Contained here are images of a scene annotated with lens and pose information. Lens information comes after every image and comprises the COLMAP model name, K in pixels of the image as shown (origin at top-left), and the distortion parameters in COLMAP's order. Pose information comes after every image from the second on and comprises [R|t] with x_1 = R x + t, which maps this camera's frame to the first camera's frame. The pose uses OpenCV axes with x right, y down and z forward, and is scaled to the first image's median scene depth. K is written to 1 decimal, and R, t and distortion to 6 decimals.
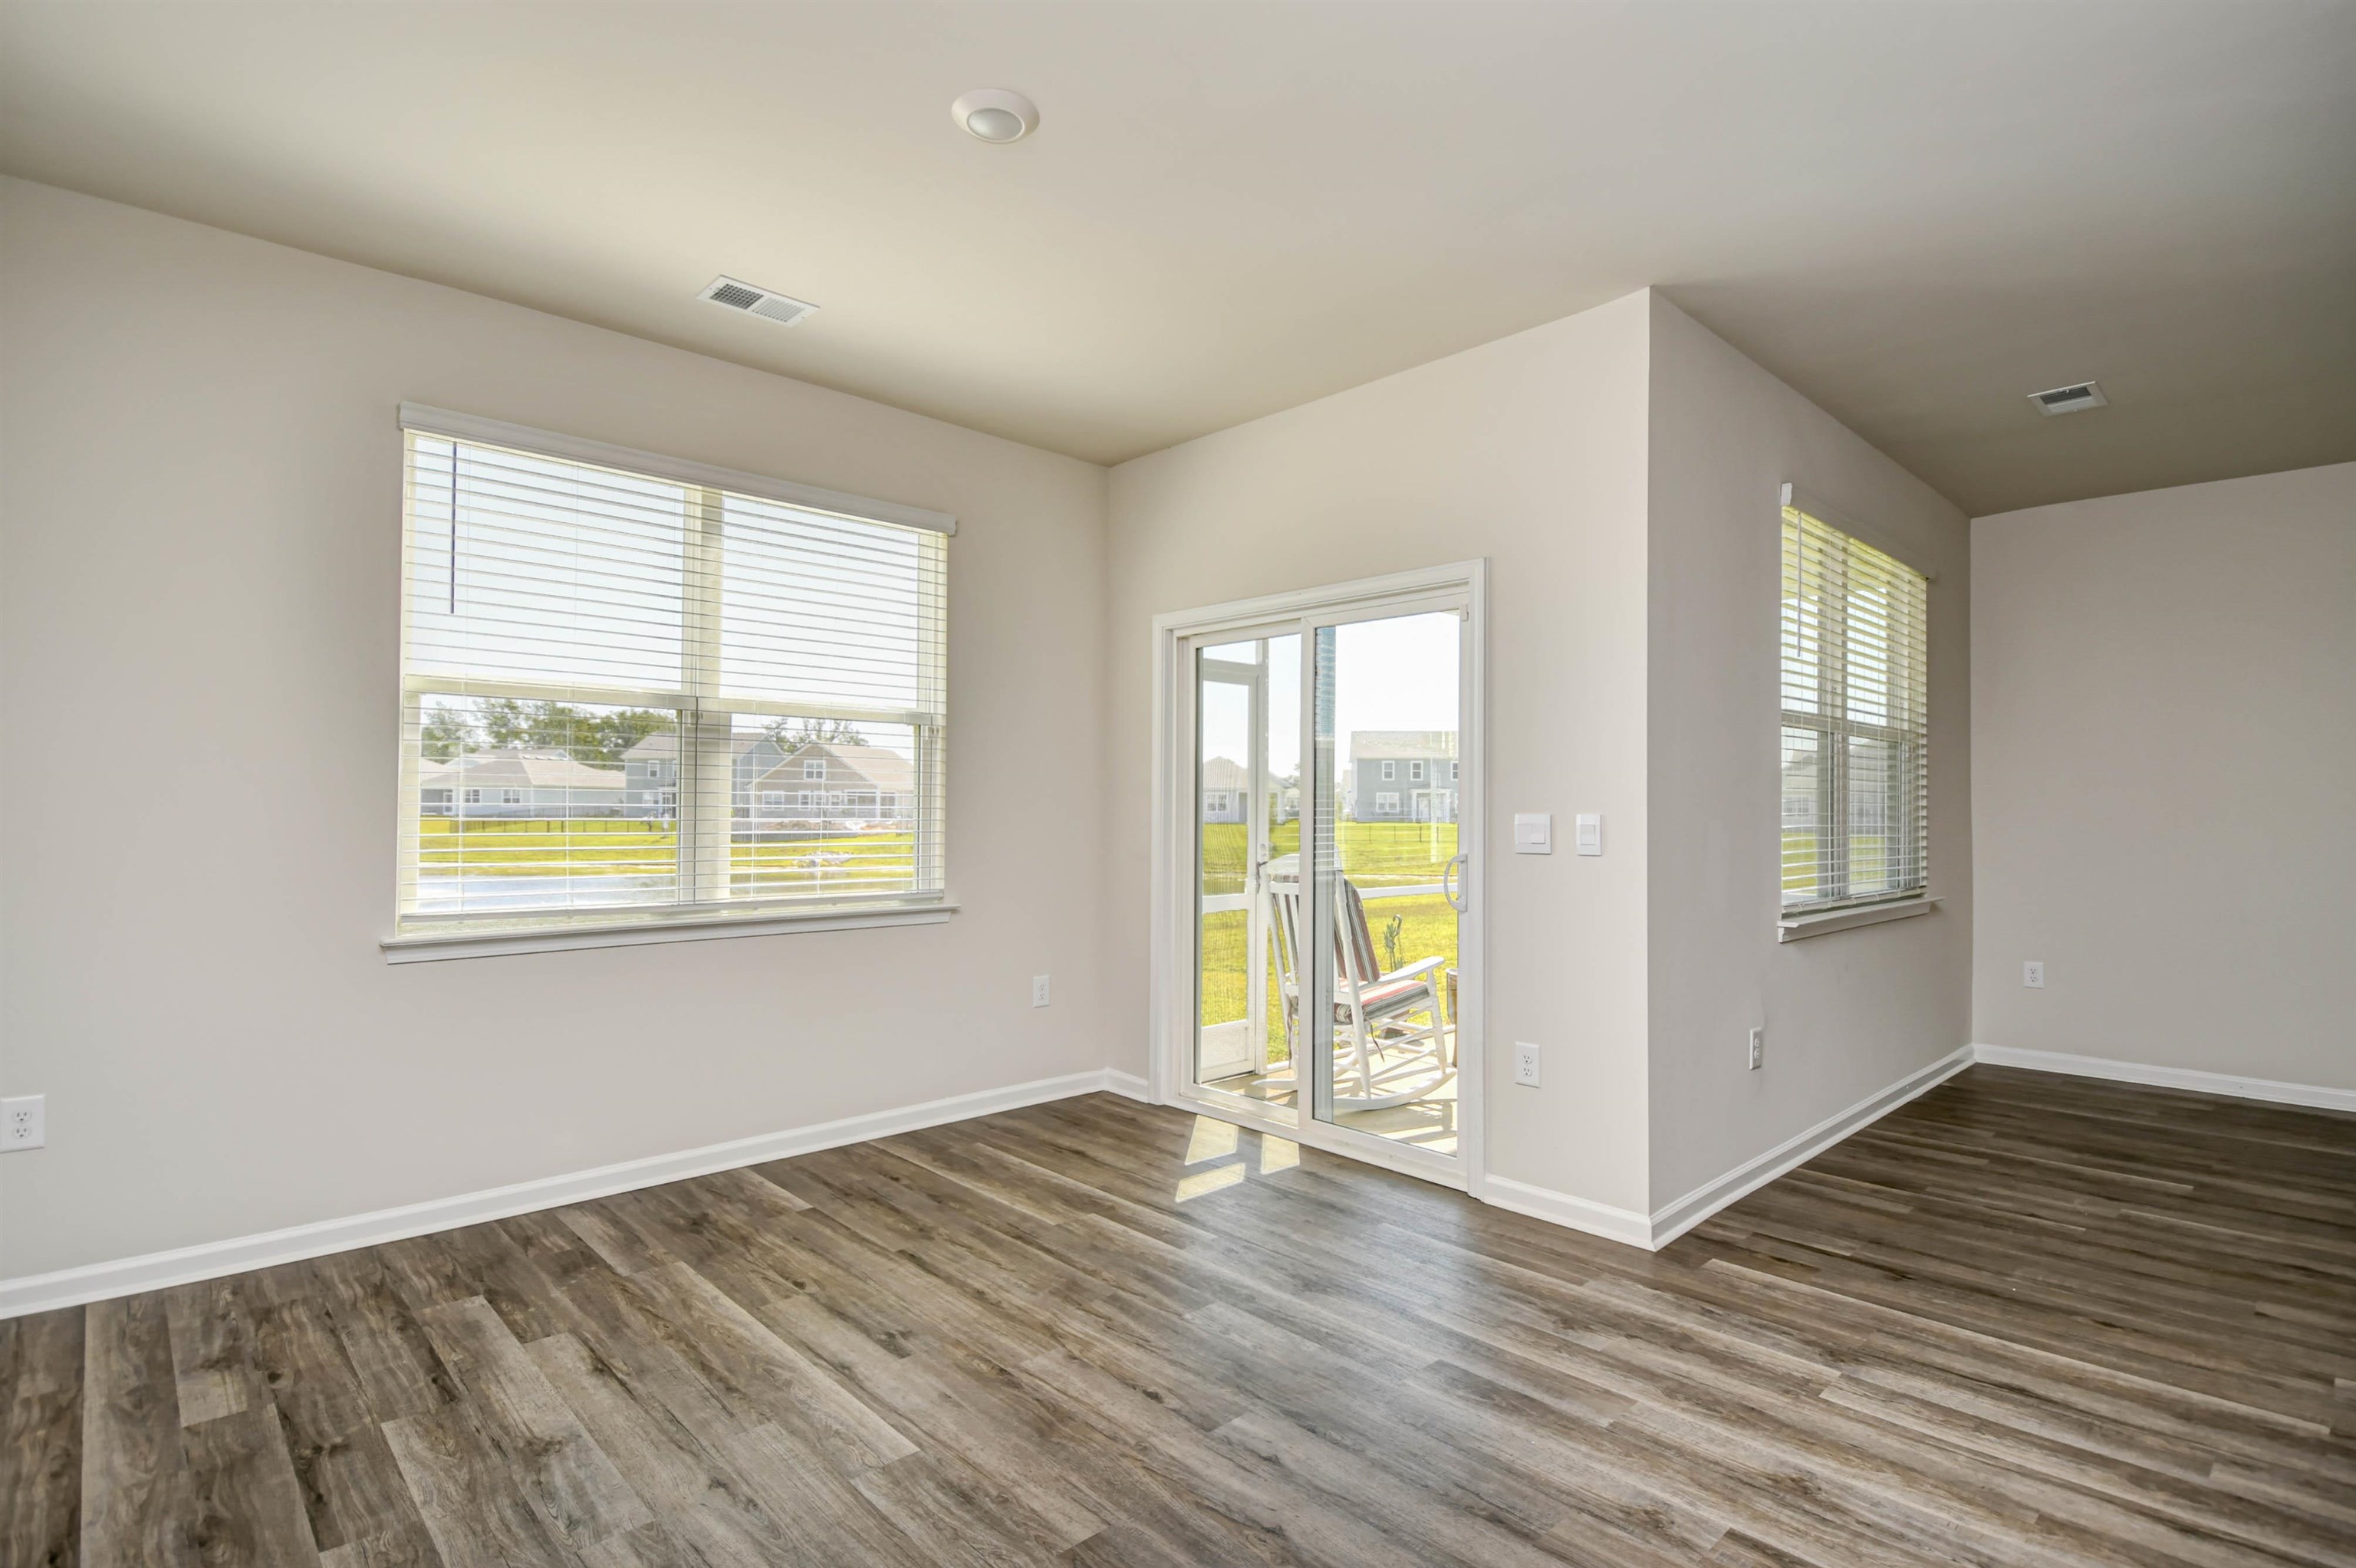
lens RADIAL K [[1138.2, 0, 1178.2], [0, 1138.2, 779.5], [0, 0, 1]] dist [0.011262, -0.015262]
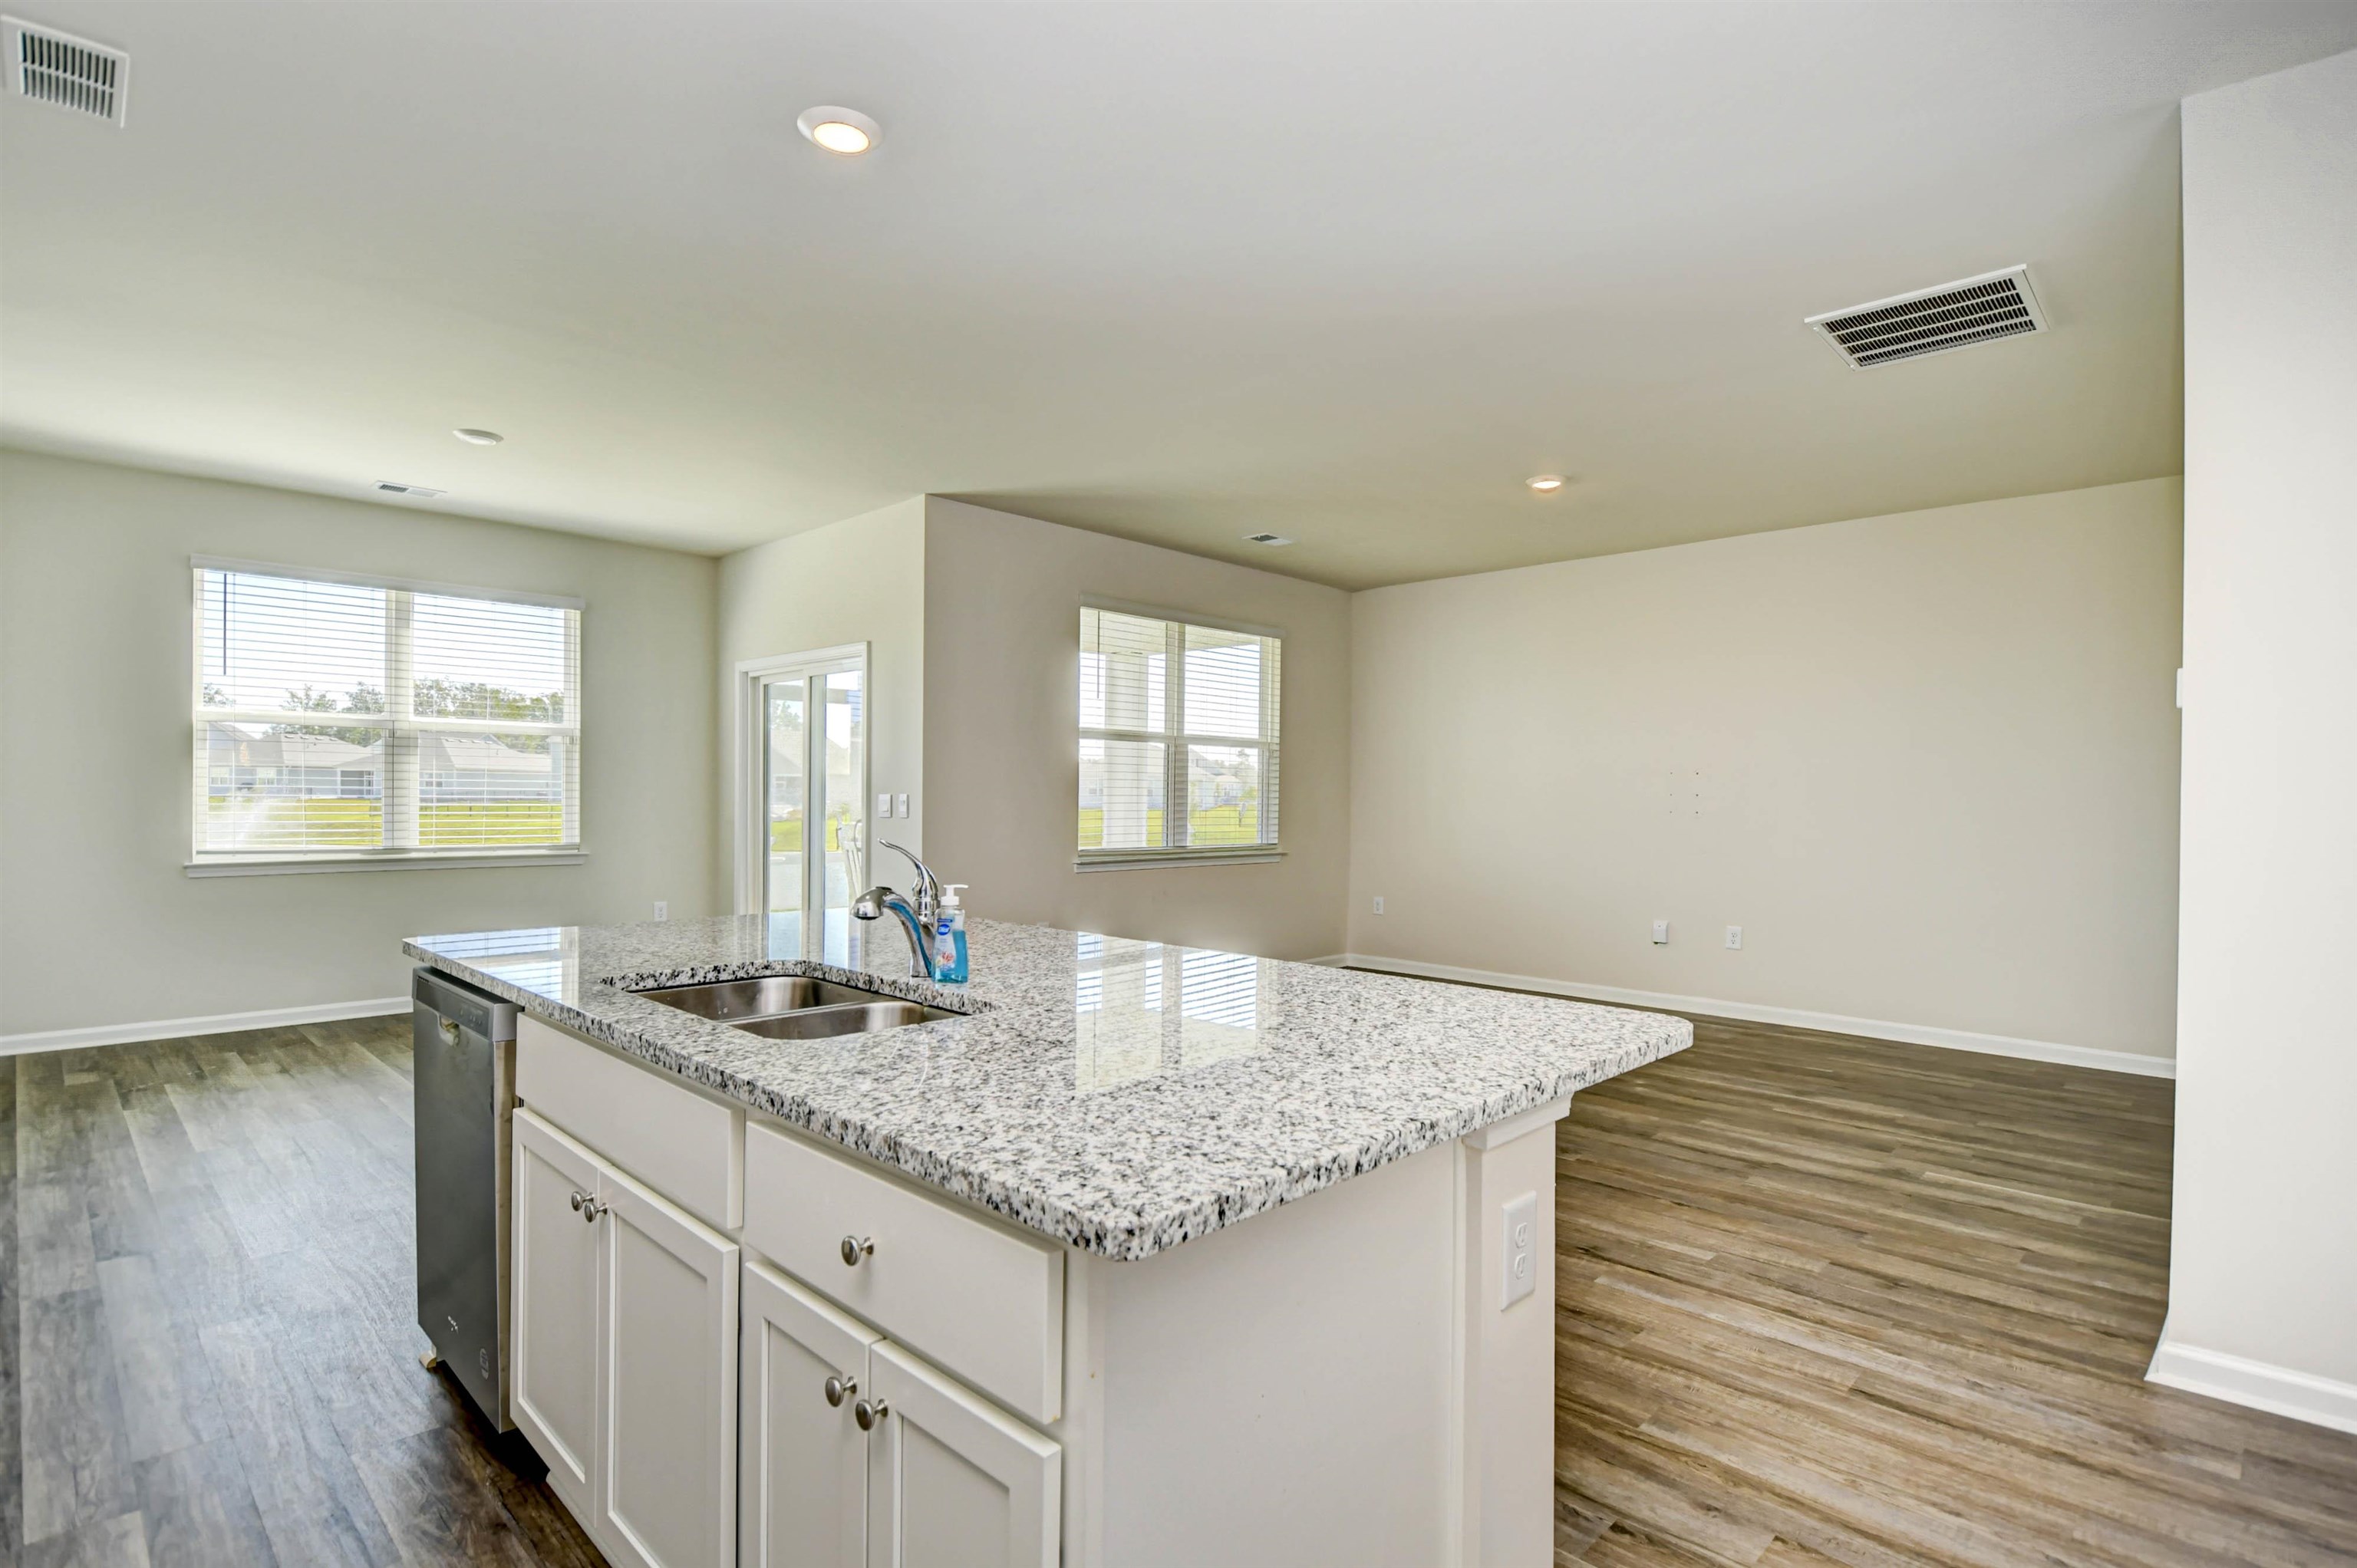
lens RADIAL K [[1138.7, 0, 1175.7], [0, 1138.7, 786.3], [0, 0, 1]] dist [0.011262, -0.015262]
pose [[0.999466, 0.001406, 0.032655, 0.740382], [-0.001932, 0.999869, 0.016082, -0.008058], [-0.032628, -0.016137, 0.999337, -0.763757]]
